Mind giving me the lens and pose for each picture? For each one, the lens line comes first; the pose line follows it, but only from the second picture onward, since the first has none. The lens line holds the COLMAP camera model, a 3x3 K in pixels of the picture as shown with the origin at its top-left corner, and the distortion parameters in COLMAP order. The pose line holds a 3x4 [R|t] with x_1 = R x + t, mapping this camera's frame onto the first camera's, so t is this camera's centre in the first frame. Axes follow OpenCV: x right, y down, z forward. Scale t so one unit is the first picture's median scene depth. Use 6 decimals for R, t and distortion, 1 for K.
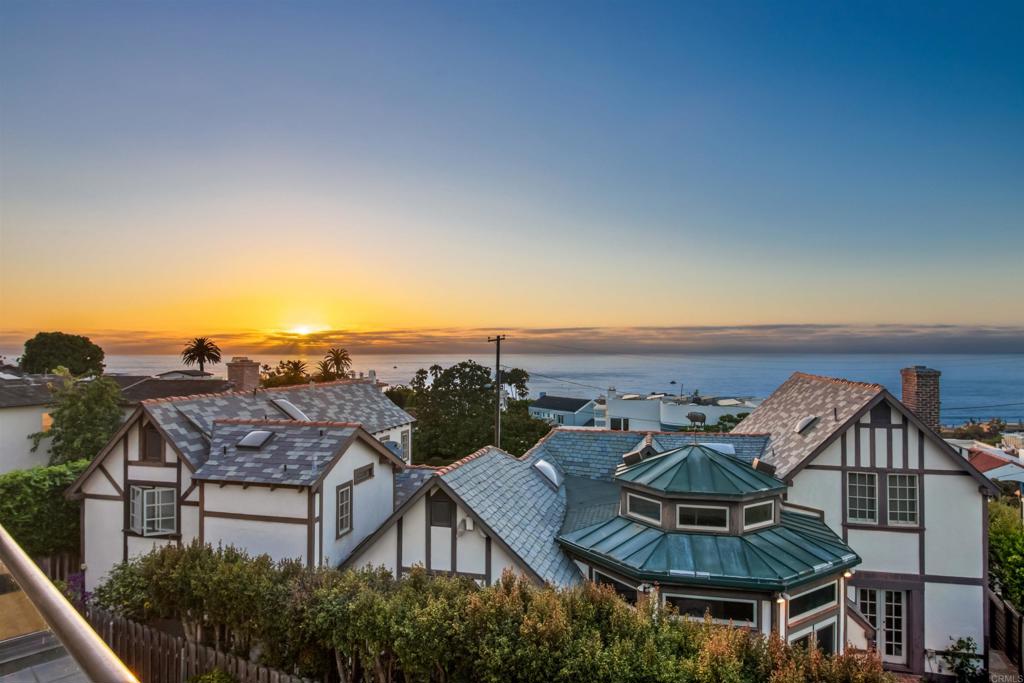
lens RADIAL K [[603.8, 0, 512.6], [0, 603.8, 344.5], [0, 0, 1]] dist [-0.012438, -0.001233]
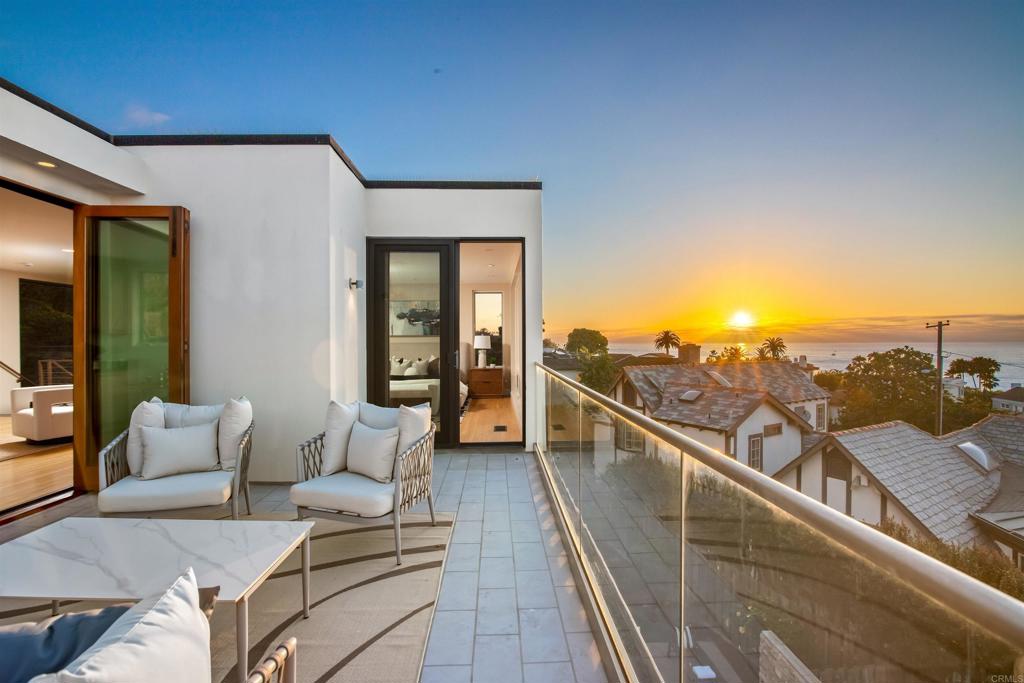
lens RADIAL K [[481.3, 0, 511.4], [0, 481.3, 342.9], [0, 0, 1]] dist [-0.023851, 0.000752]
pose [[0.695005, -0.002020, -0.719002, 0.090958], [0.011656, 0.999896, 0.008458, 0.010581], [0.718911, -0.014259, 0.694956, -0.104443]]
